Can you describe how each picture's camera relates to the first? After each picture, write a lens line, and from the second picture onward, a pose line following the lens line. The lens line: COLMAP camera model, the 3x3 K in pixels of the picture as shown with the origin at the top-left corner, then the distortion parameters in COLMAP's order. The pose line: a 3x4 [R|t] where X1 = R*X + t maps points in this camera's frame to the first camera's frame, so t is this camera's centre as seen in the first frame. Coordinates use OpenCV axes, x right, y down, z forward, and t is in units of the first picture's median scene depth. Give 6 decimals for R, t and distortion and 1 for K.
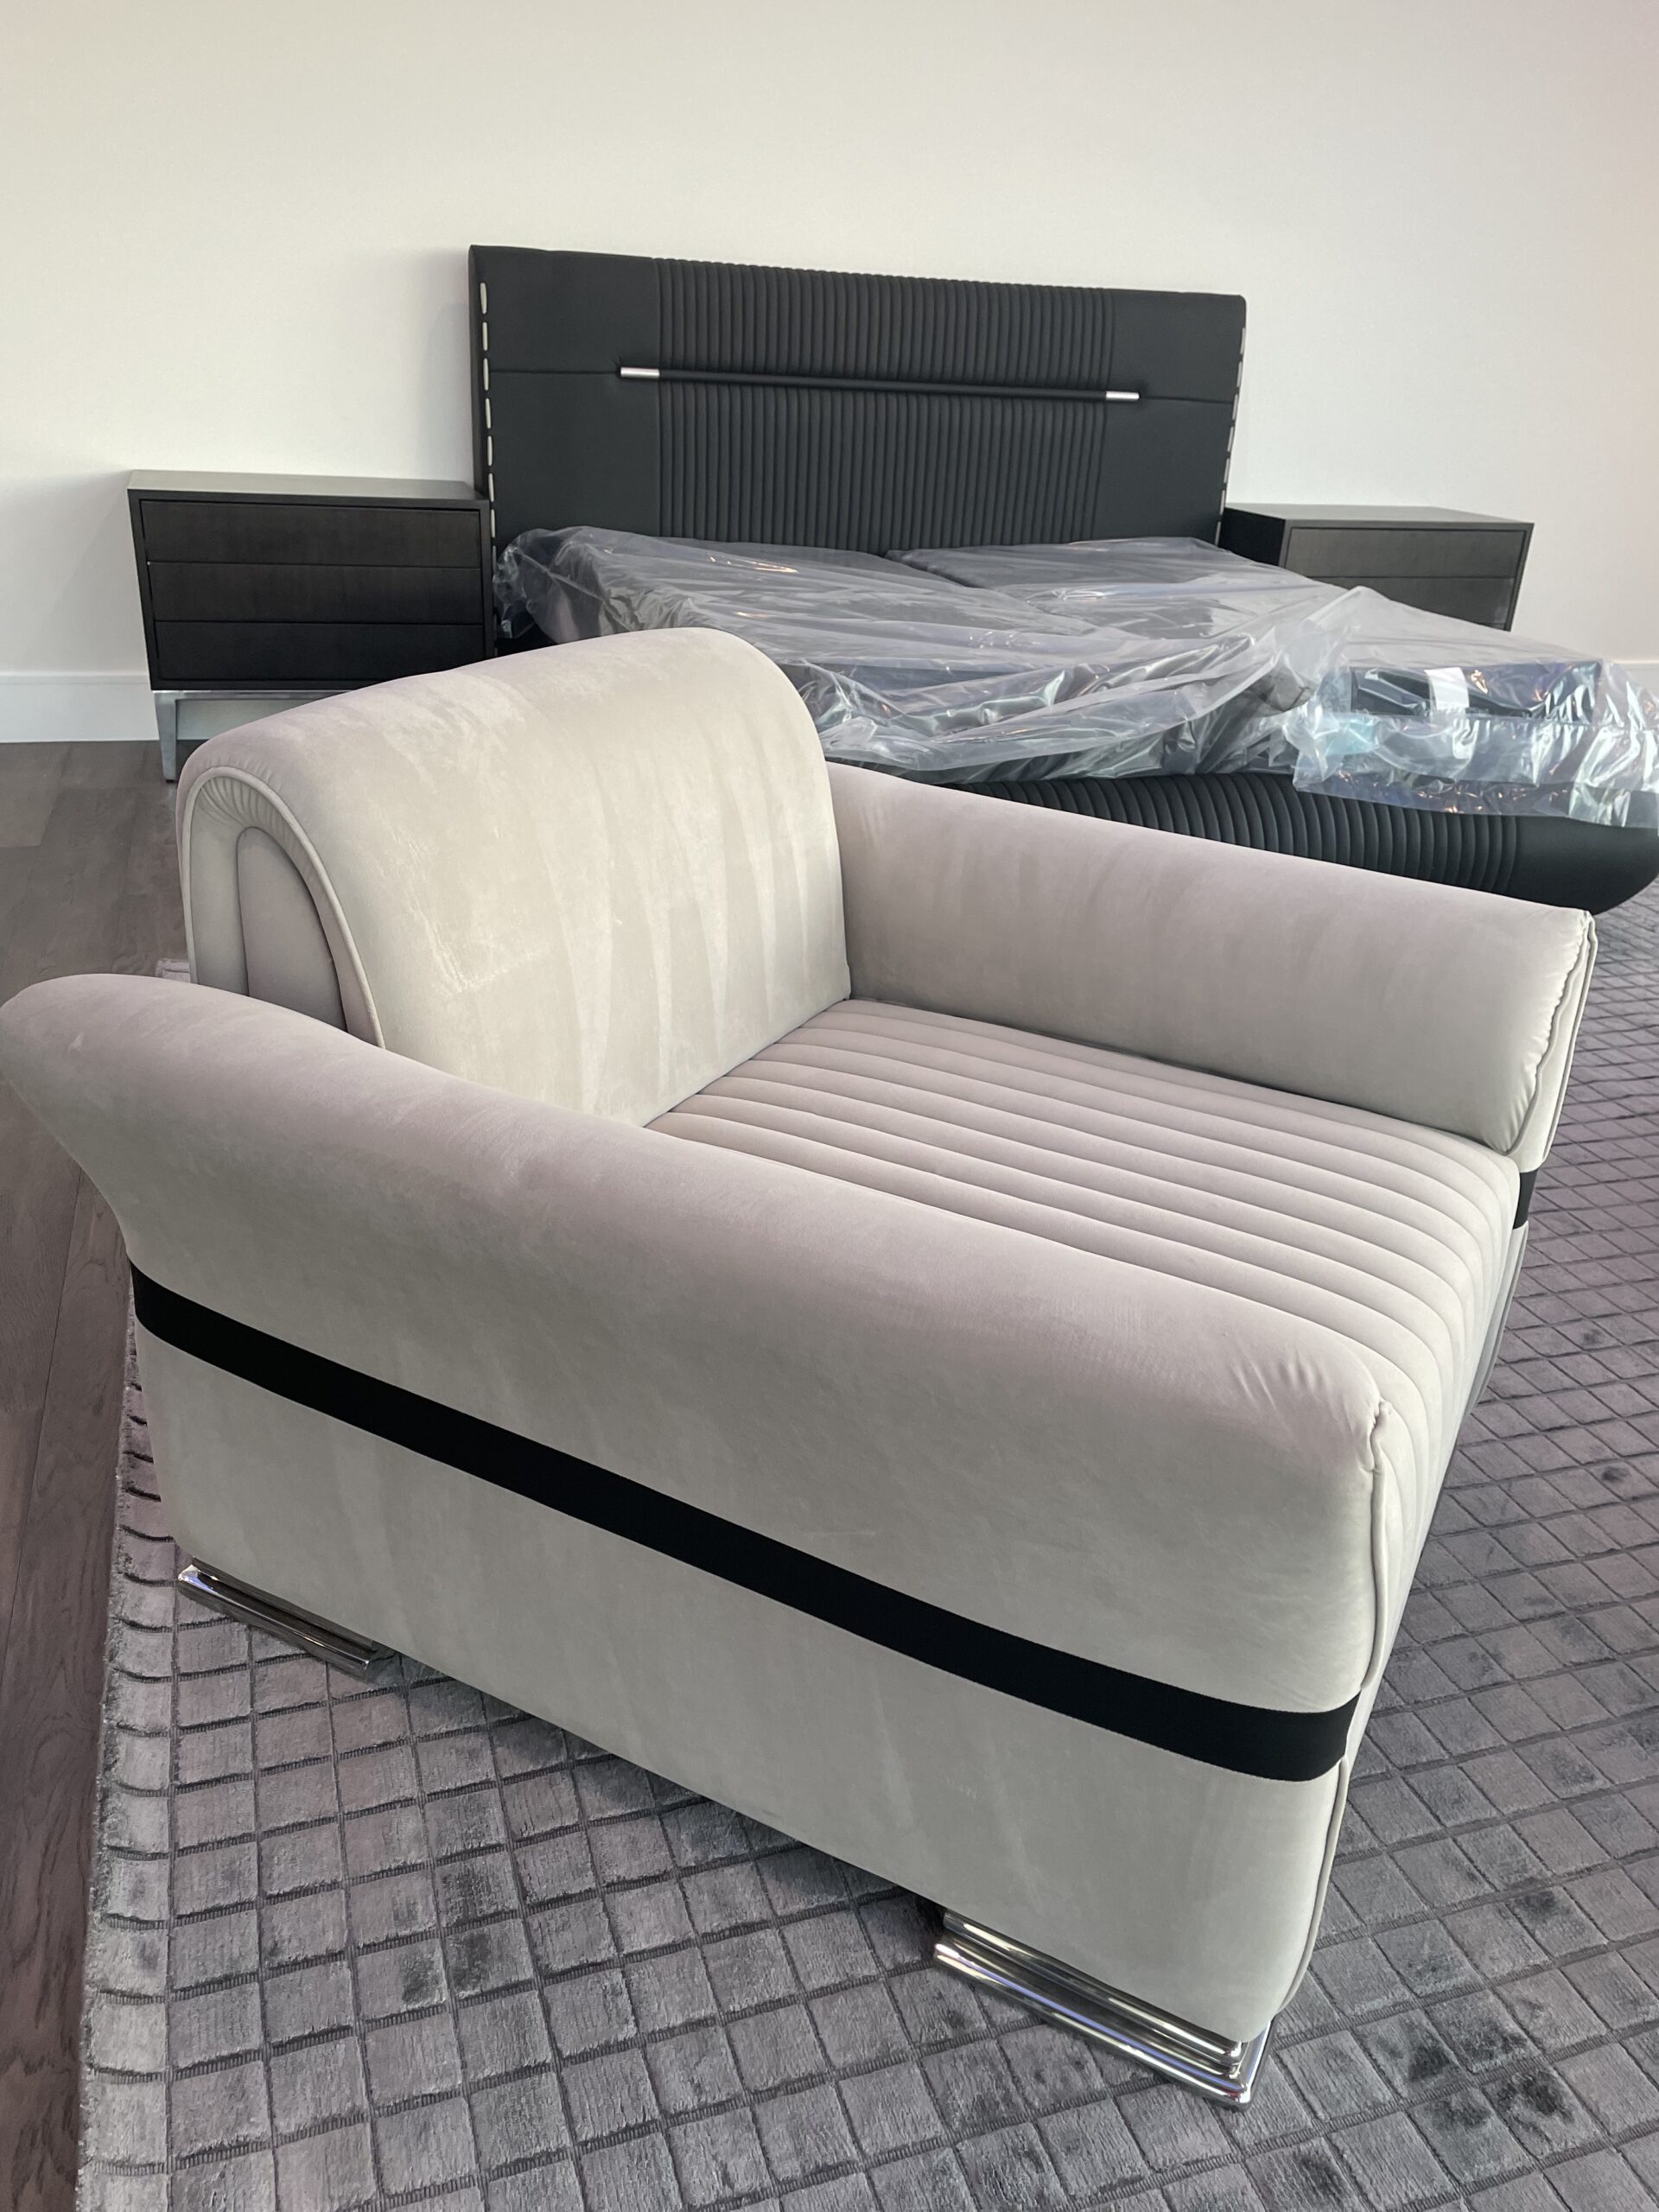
lens RADIAL K [[1706.0, 0, 828.9], [0, 1706.0, 1136.2], [0, 0, 1]] dist [0.070851, 0.000600]
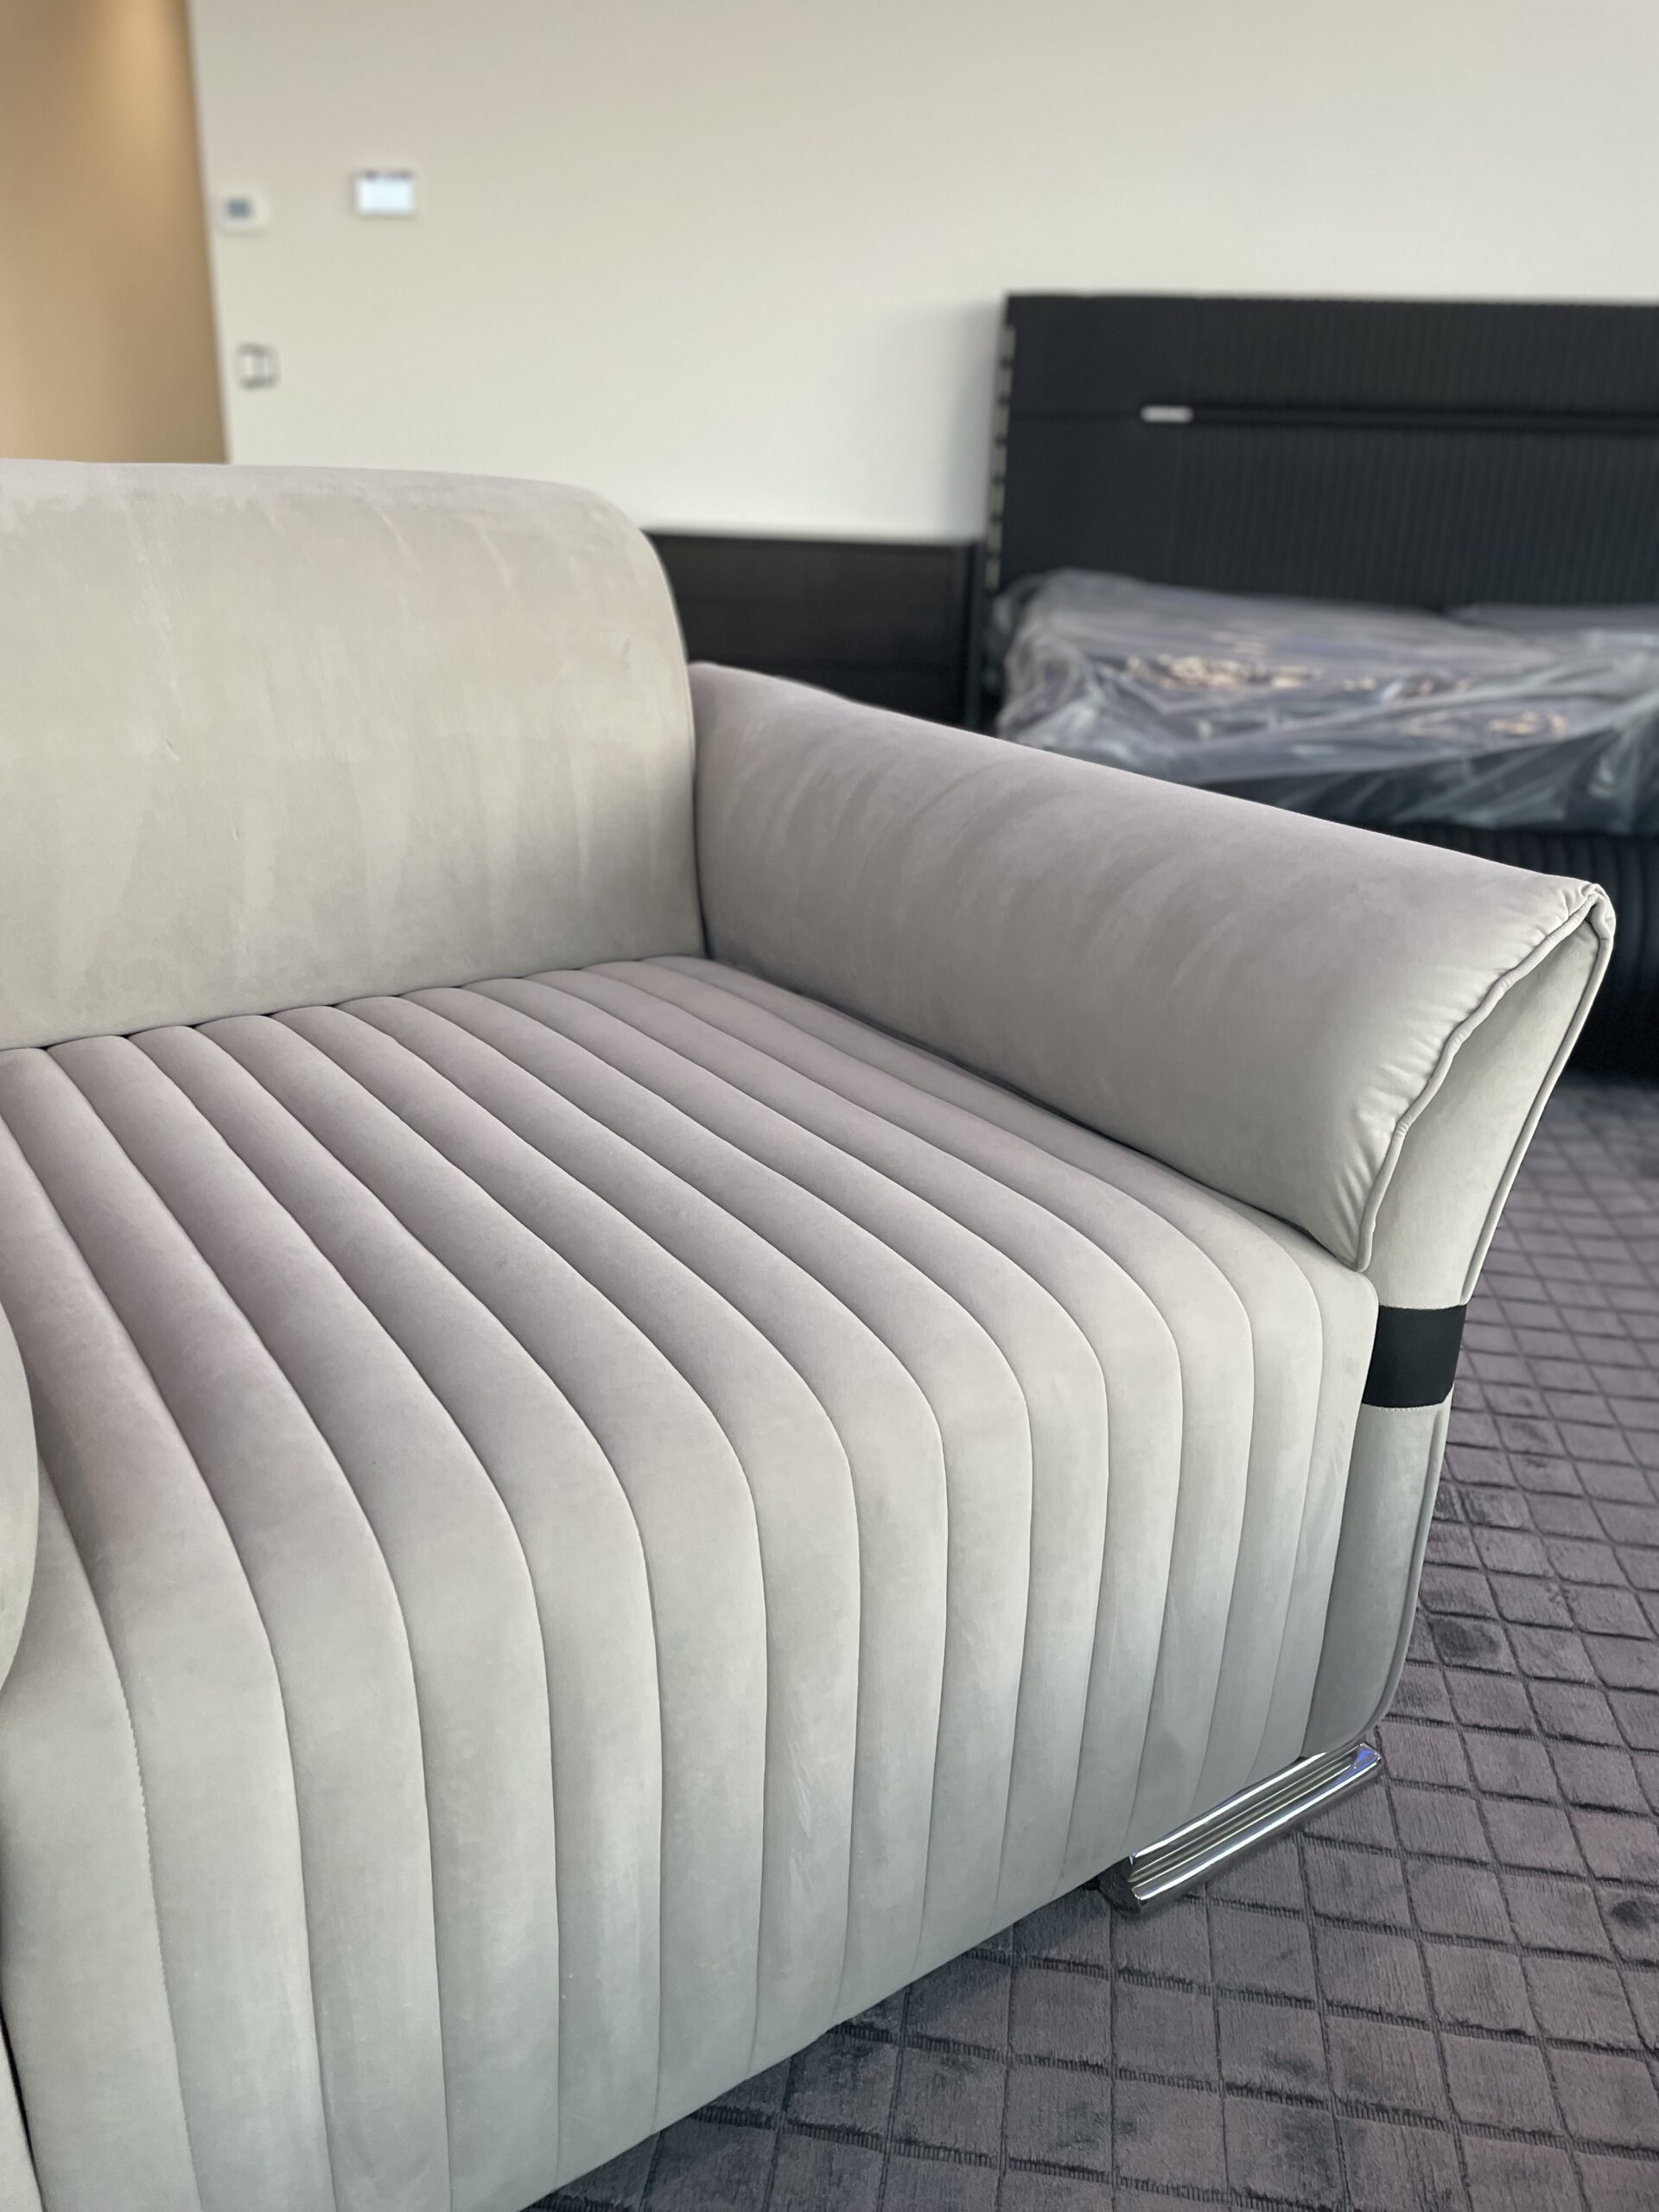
lens RADIAL K [[1690.3, 0, 818.2], [0, 1690.3, 1100.3], [0, 0, 1]] dist [0.095334, -0.112841]
pose [[0.881734, 0.141248, -0.450105, 0.438585], [-0.188754, 0.980052, -0.062209, 0.022803], [0.432339, 0.139811, 0.890806, 0.357094]]
